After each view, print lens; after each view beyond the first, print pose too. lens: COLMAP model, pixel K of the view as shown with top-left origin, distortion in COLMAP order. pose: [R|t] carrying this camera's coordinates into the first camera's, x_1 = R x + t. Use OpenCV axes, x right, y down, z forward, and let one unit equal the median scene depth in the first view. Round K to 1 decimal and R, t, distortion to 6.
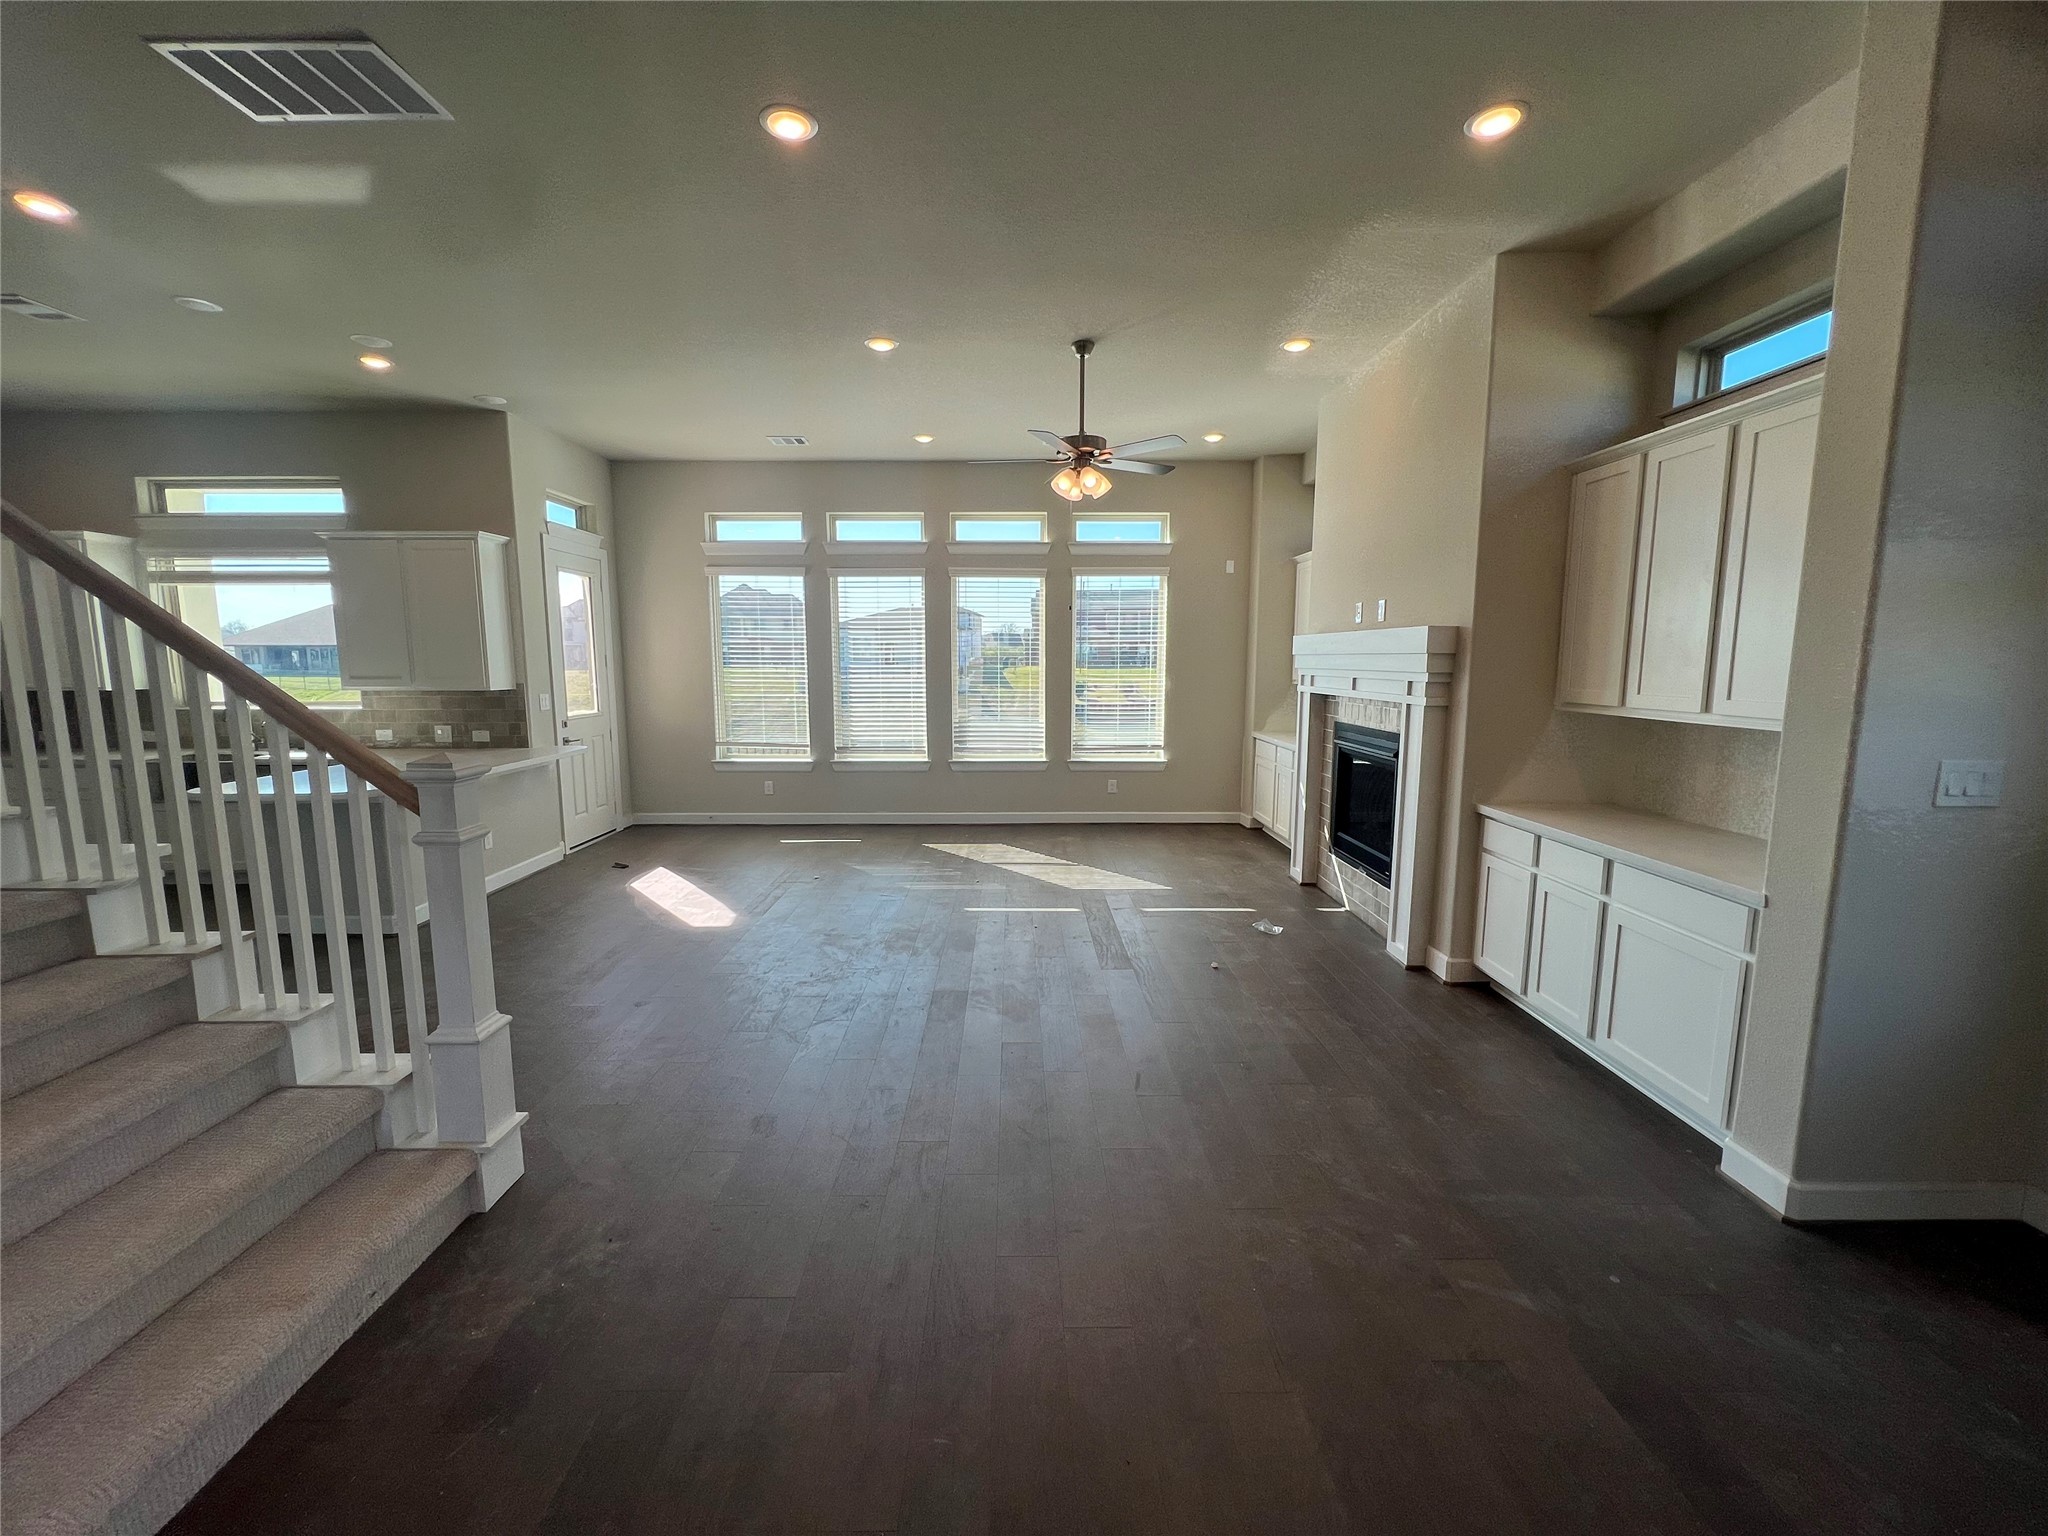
lens RADIAL K [[822.0, 0, 1015.0], [0, 822.0, 762.9], [0, 0, 1]] dist [-0.000935, -0.000138]
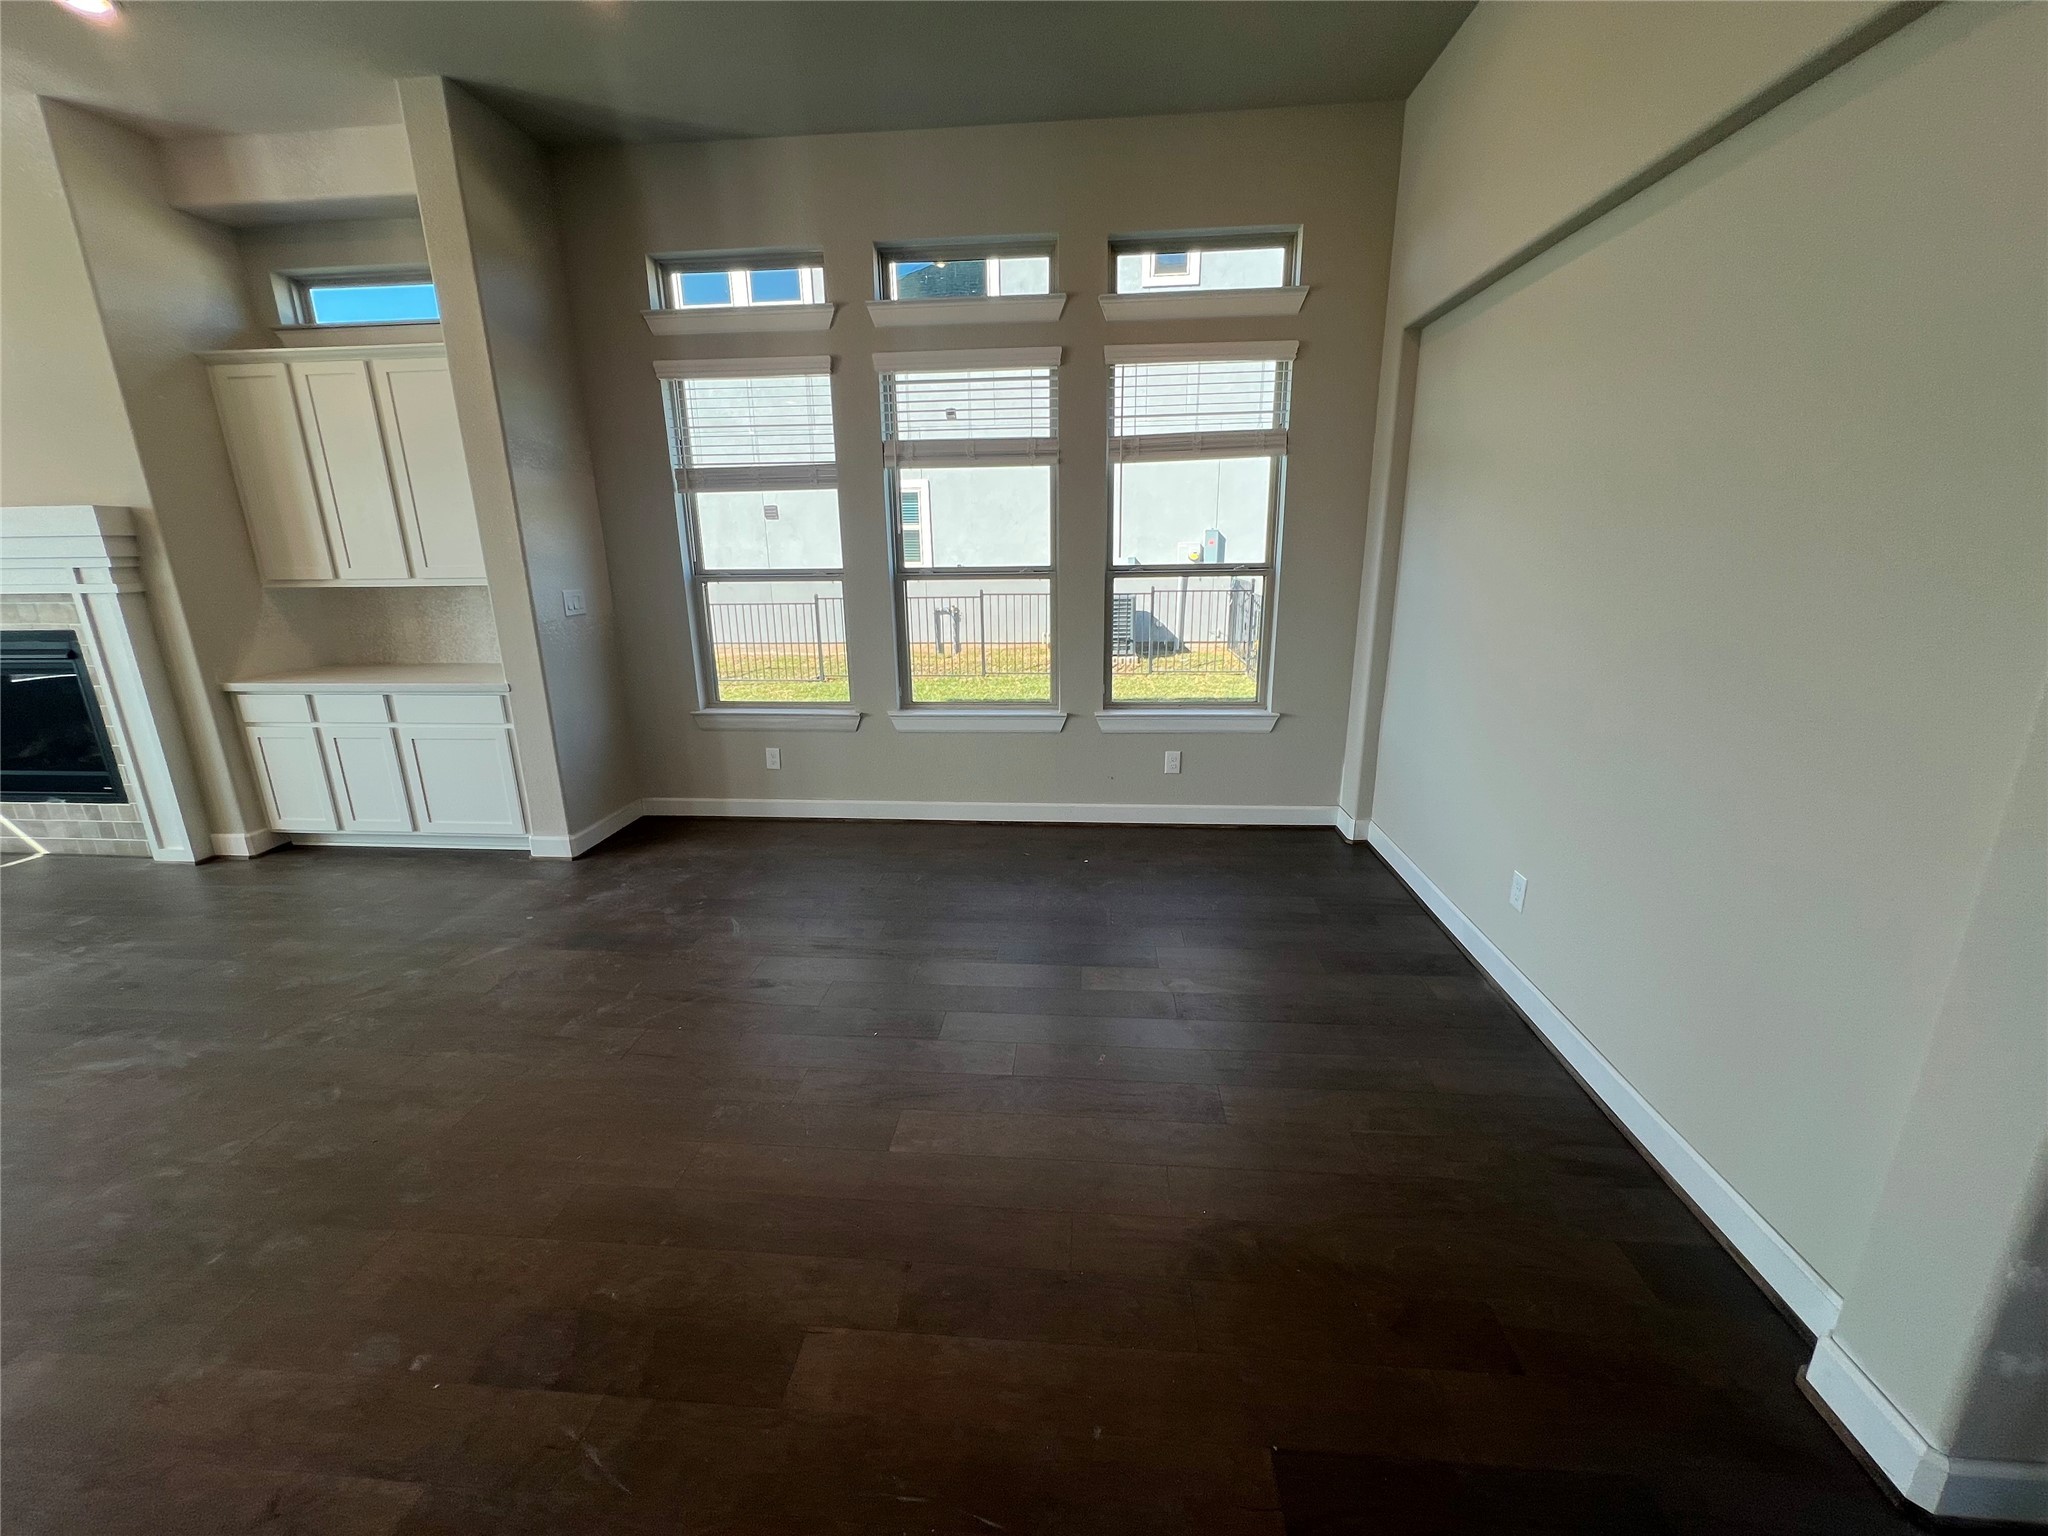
lens RADIAL K [[822.0, 0, 1016.4], [0, 822.0, 758.3], [0, 0, 1]] dist [-0.000935, -0.000138]
pose [[0.090860, -0.263139, 0.960470, -0.377921], [0.140097, 0.958245, 0.249277, 0.022338], [-0.985960, 0.111909, 0.123931, -0.116122]]
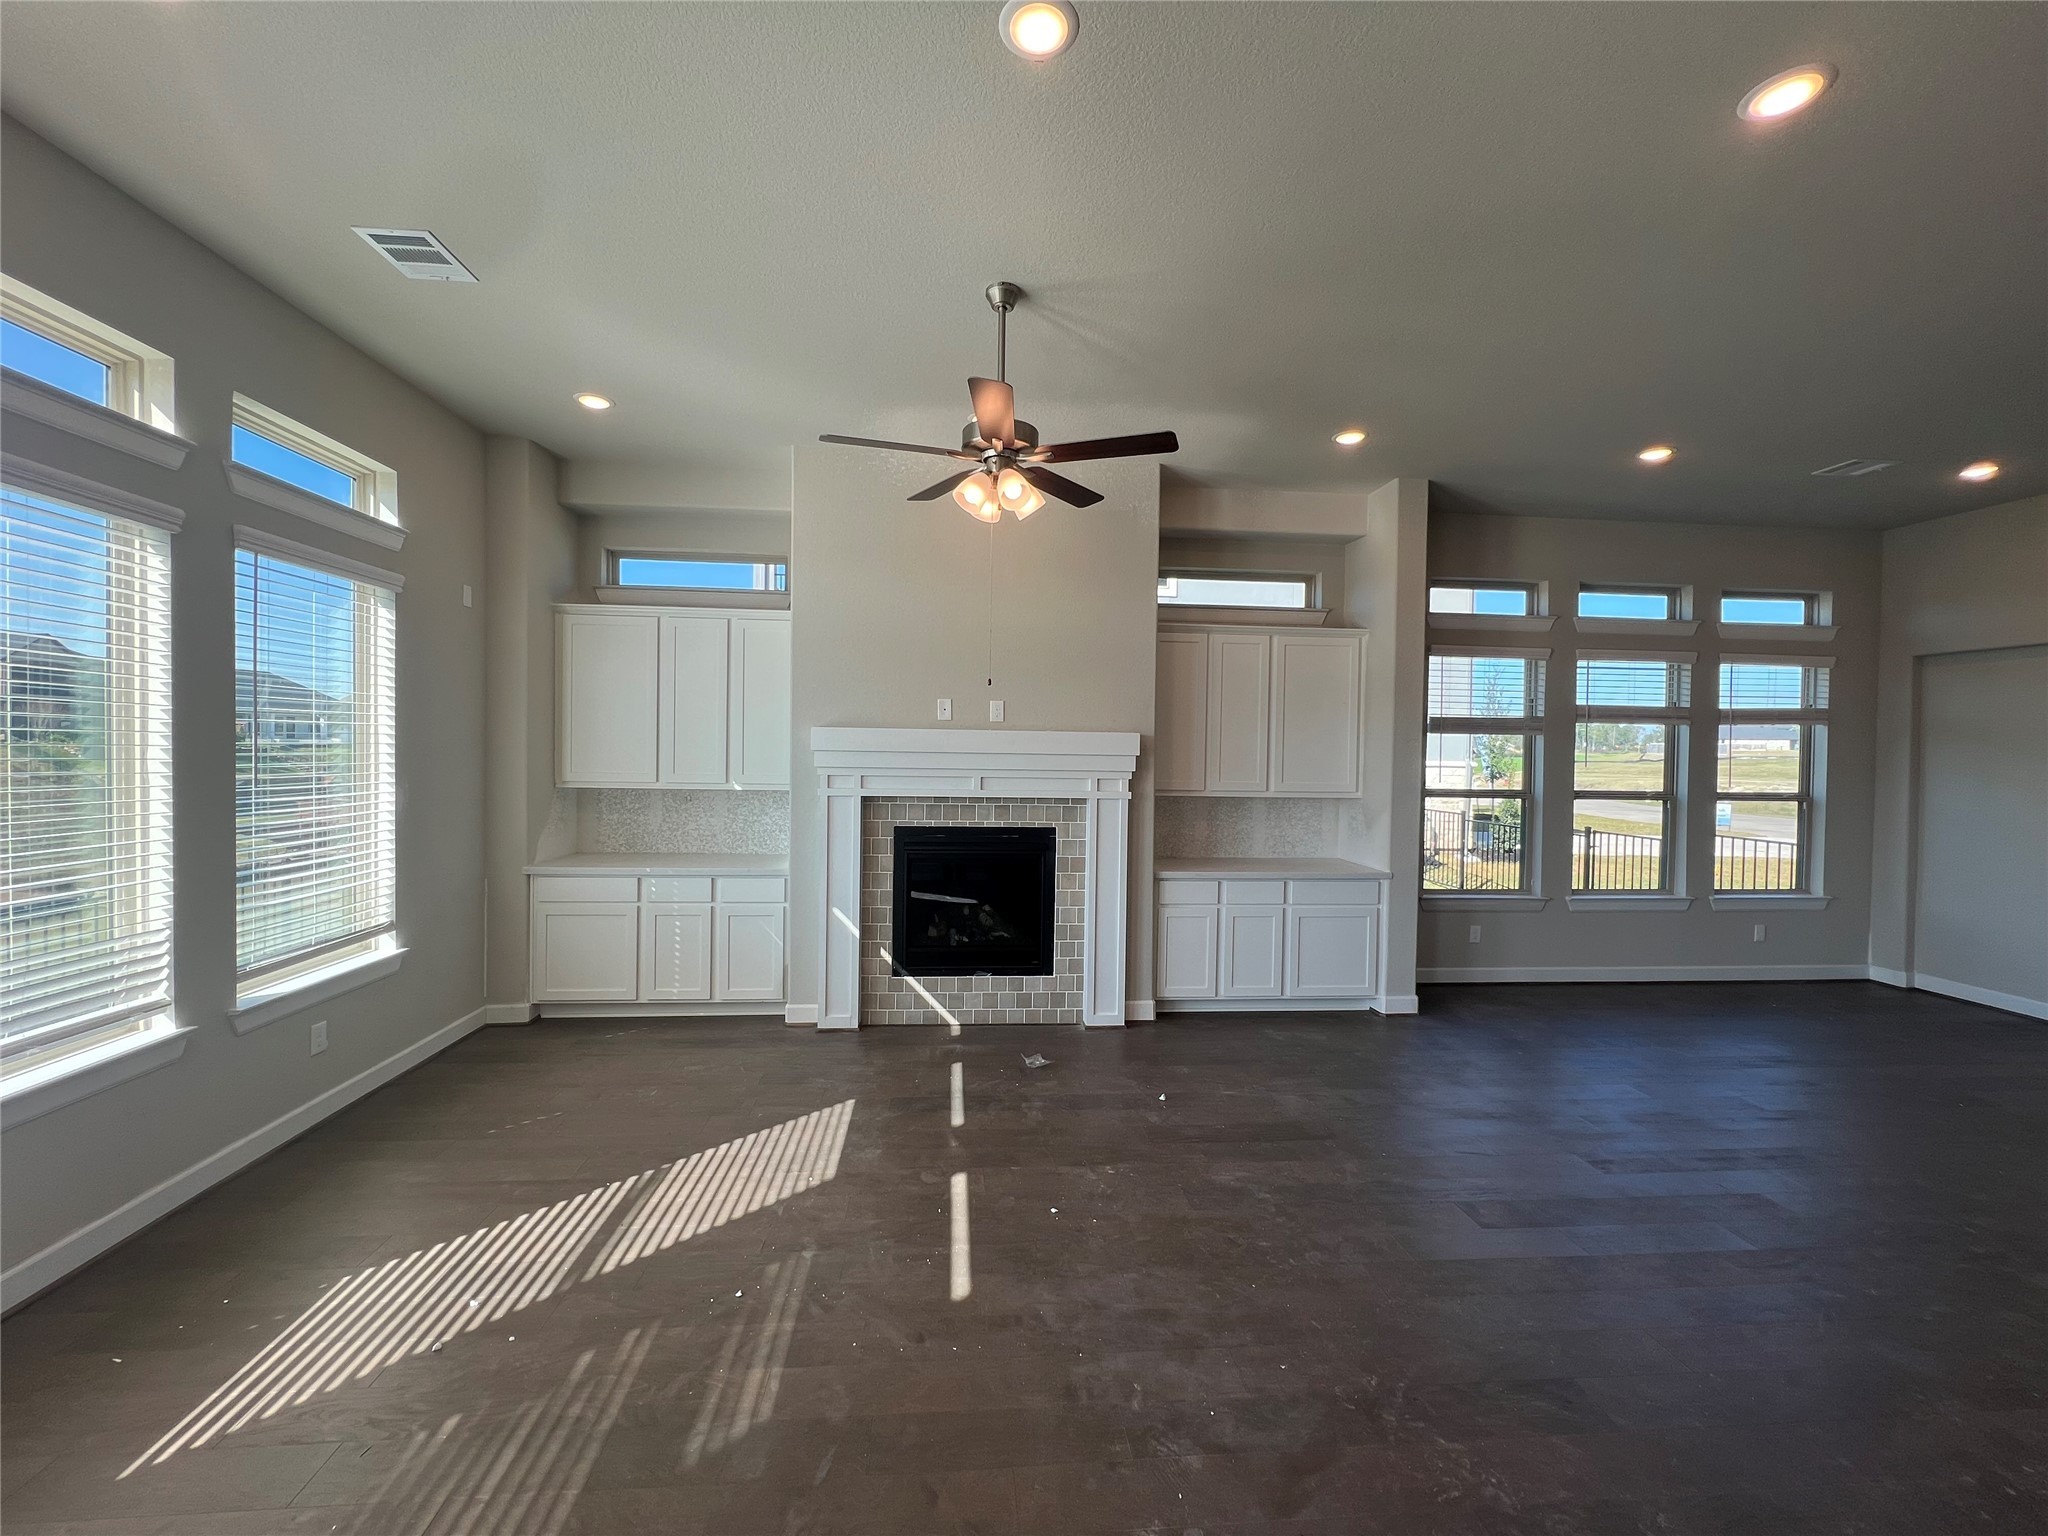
lens RADIAL K [[822.0, 0, 1015.9], [0, 822.0, 768.6], [0, 0, 1]] dist [-0.000935, -0.000138]
pose [[-0.082569, -0.026281, 0.996239, -0.703834], [0.109321, 0.993381, 0.035267, -0.181625], [-0.990571, 0.111822, -0.079149, 1.312663]]
